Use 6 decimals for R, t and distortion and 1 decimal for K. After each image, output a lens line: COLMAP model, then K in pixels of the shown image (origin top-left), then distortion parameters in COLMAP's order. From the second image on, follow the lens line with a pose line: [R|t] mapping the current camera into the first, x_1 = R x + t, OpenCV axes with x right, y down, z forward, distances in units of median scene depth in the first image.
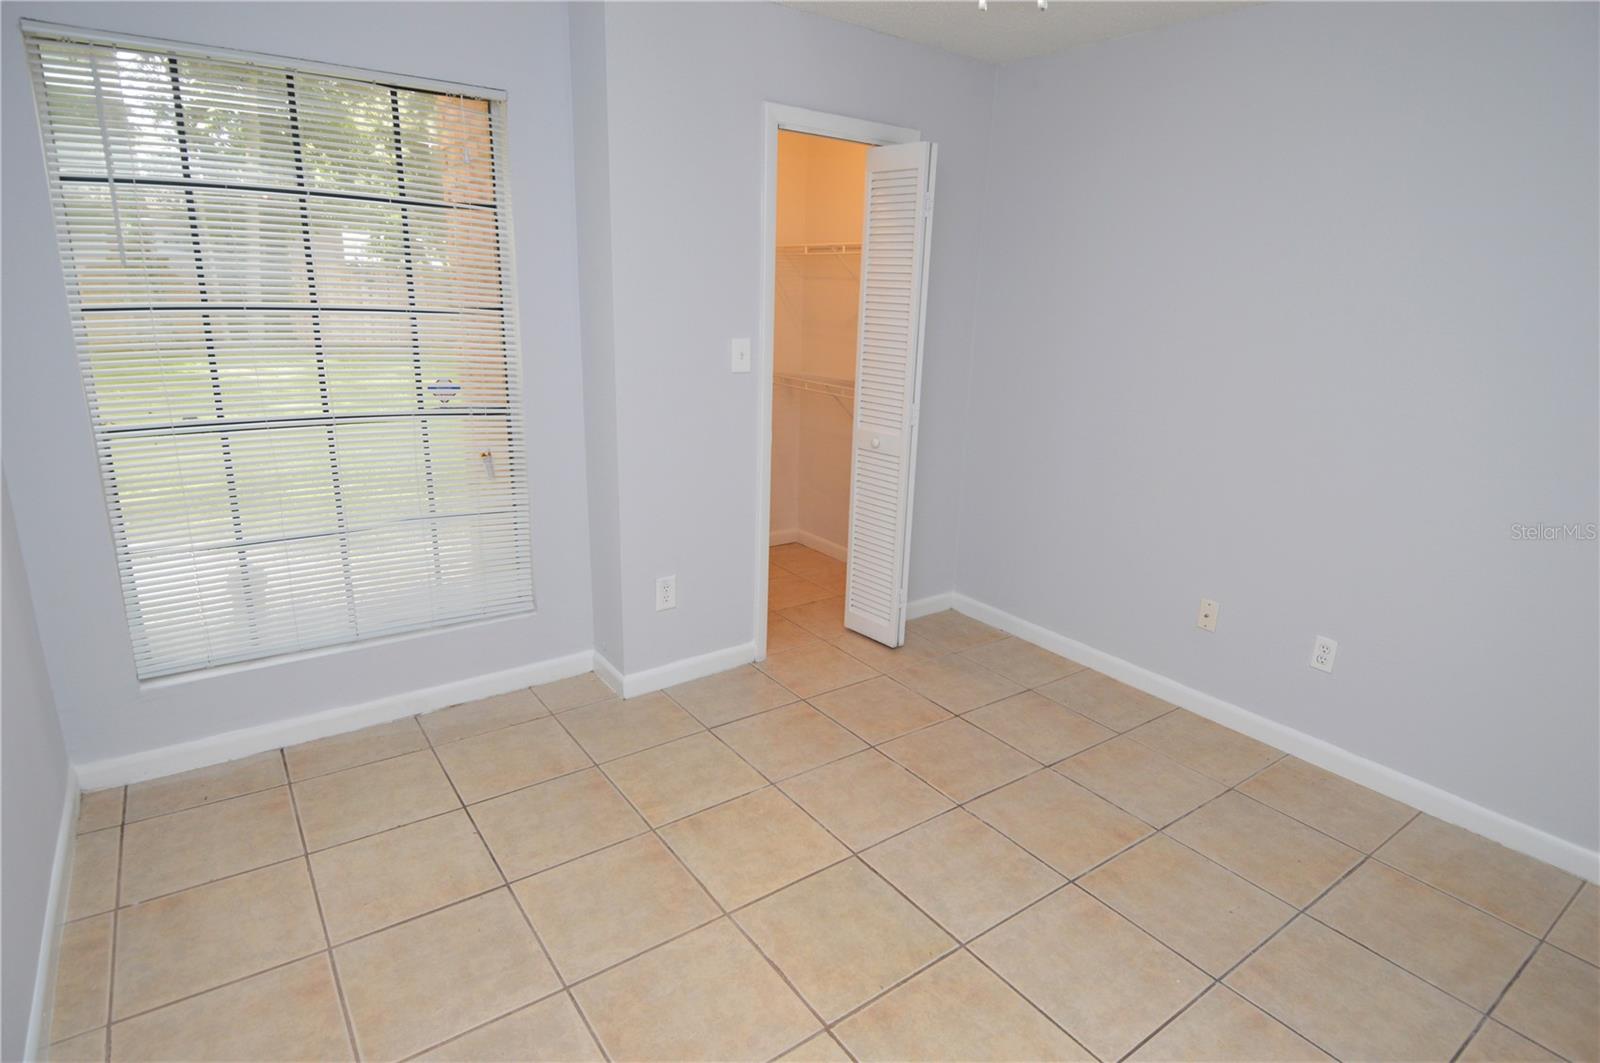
lens RADIAL K [[850.6, 0, 810.1], [0, 850.6, 523.5], [0, 0, 1]] dist [0.021743, -0.031466]
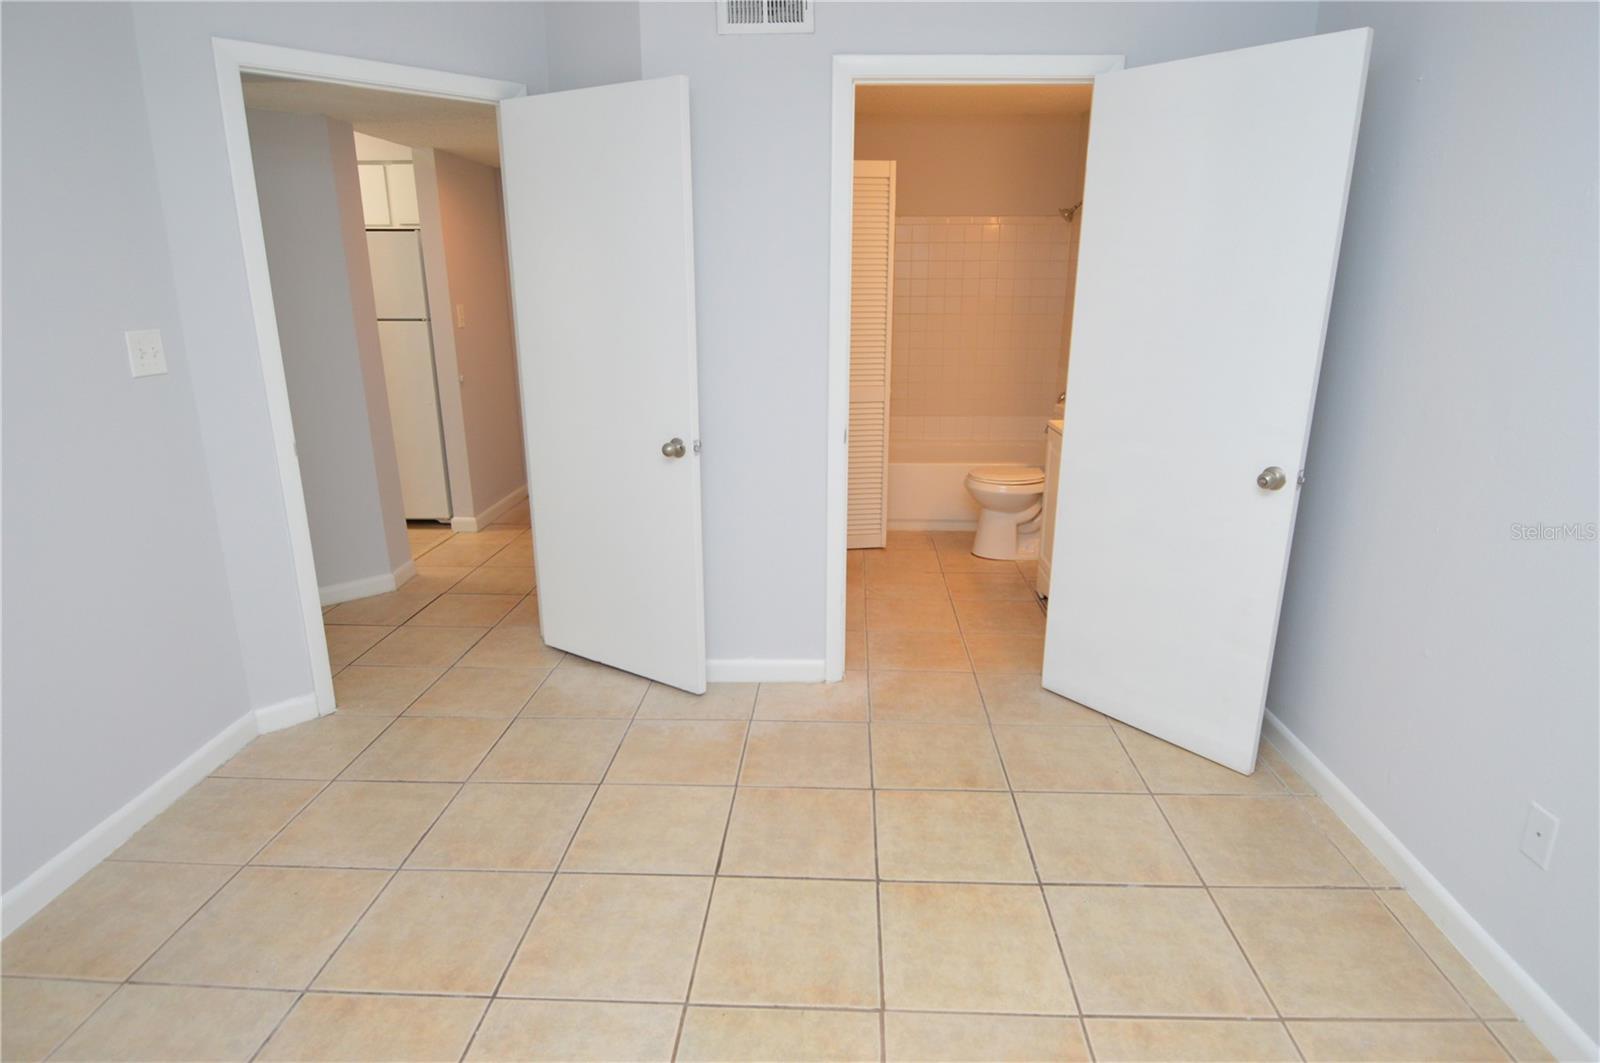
lens RADIAL K [[879.6, 0, 821.3], [0, 879.6, 528.8], [0, 0, 1]] dist [0.023391, -0.033983]
pose [[-0.783909, -0.206243, 0.585620, -0.238410], [0.136106, 0.863190, 0.486187, -0.231265], [-0.605774, 0.460833, -0.648592, 0.847032]]
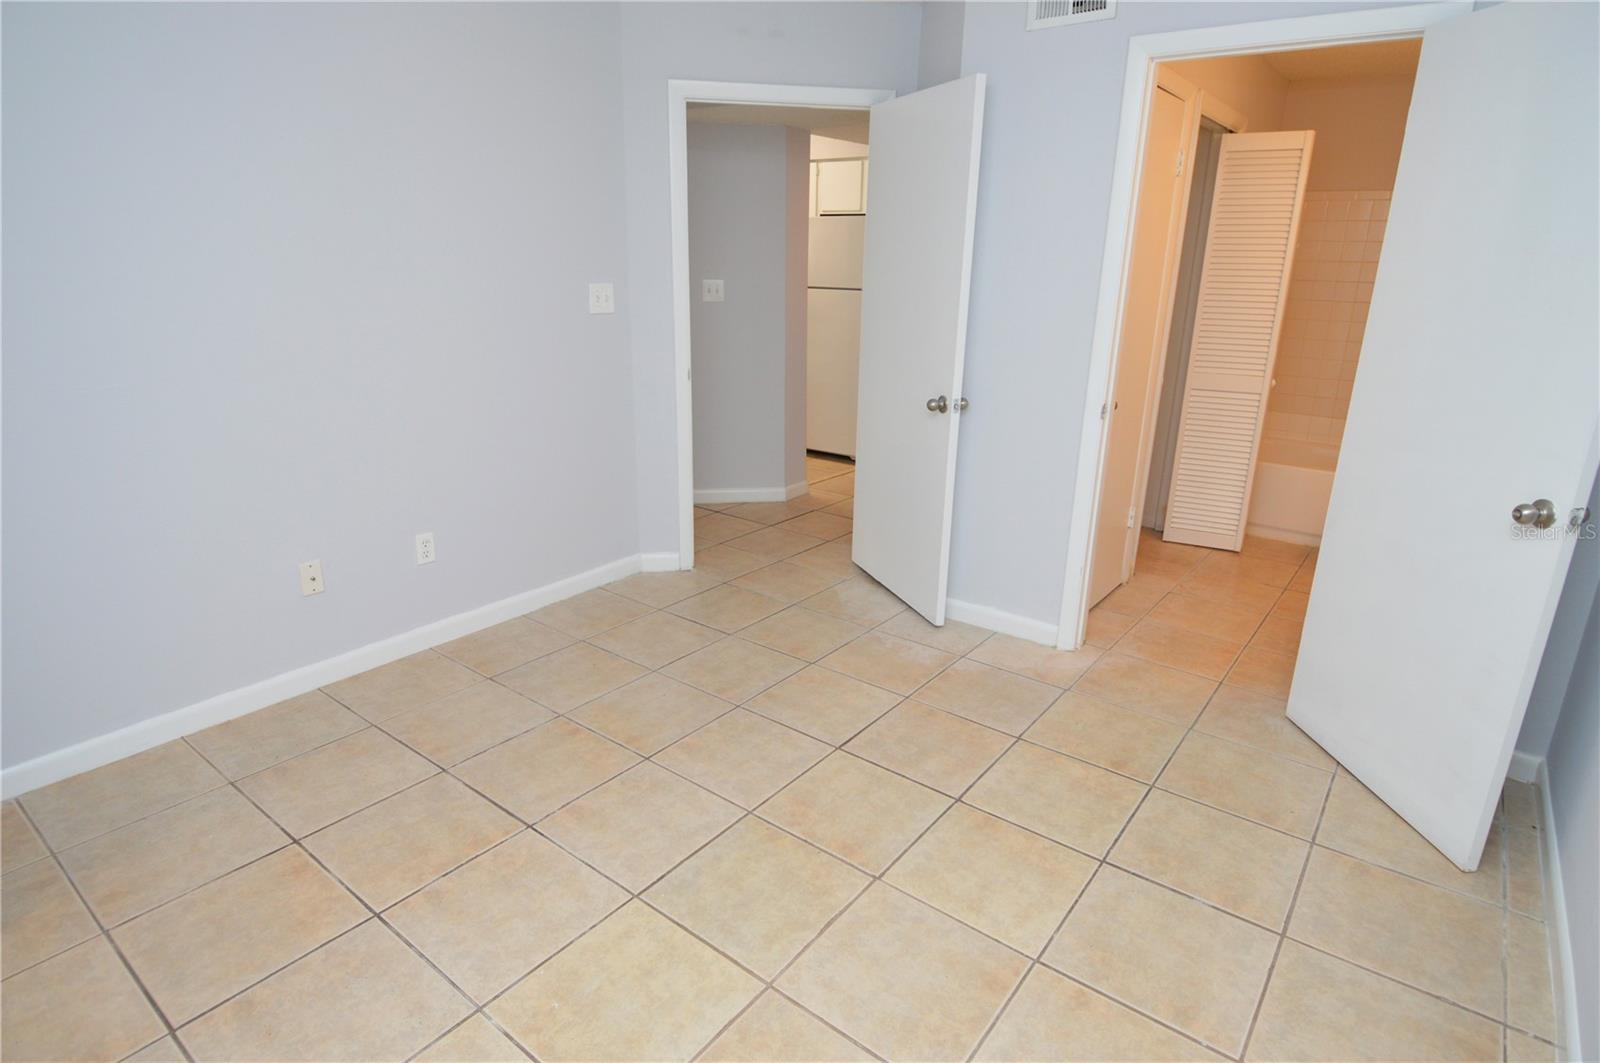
lens RADIAL K [[865.8, 0, 806.6], [0, 865.8, 519.0], [0, 0, 1]] dist [0.024999, -0.033210]
pose [[-0.276359, -0.320432, 0.906062, -0.506226], [0.230043, 0.893317, 0.386090, -0.188372], [-0.933116, 0.315133, -0.173163, 0.666705]]
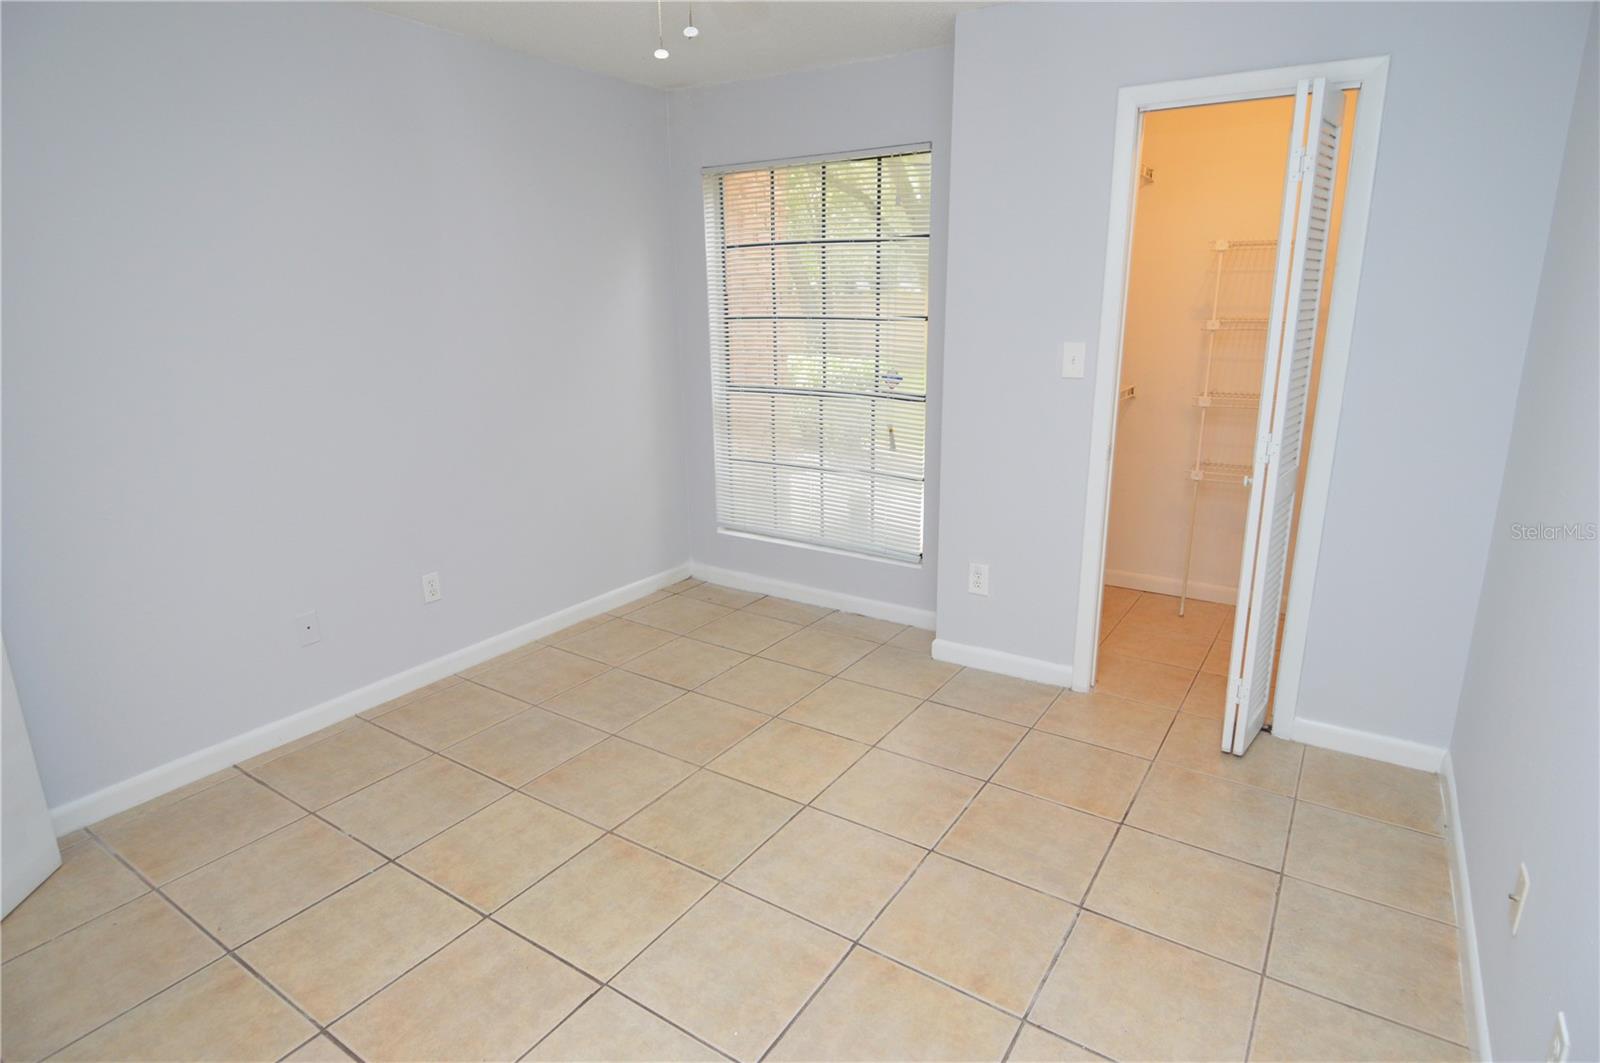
lens RADIAL K [[850.6, 0, 810.1], [0, 850.6, 523.5], [0, 0, 1]] dist [0.021743, -0.031466]
pose [[0.348951, 0.203212, -0.914843, 0.748412], [-0.228033, 0.965278, 0.127435, -0.076745], [0.908974, 0.164146, 0.383174, 0.402263]]
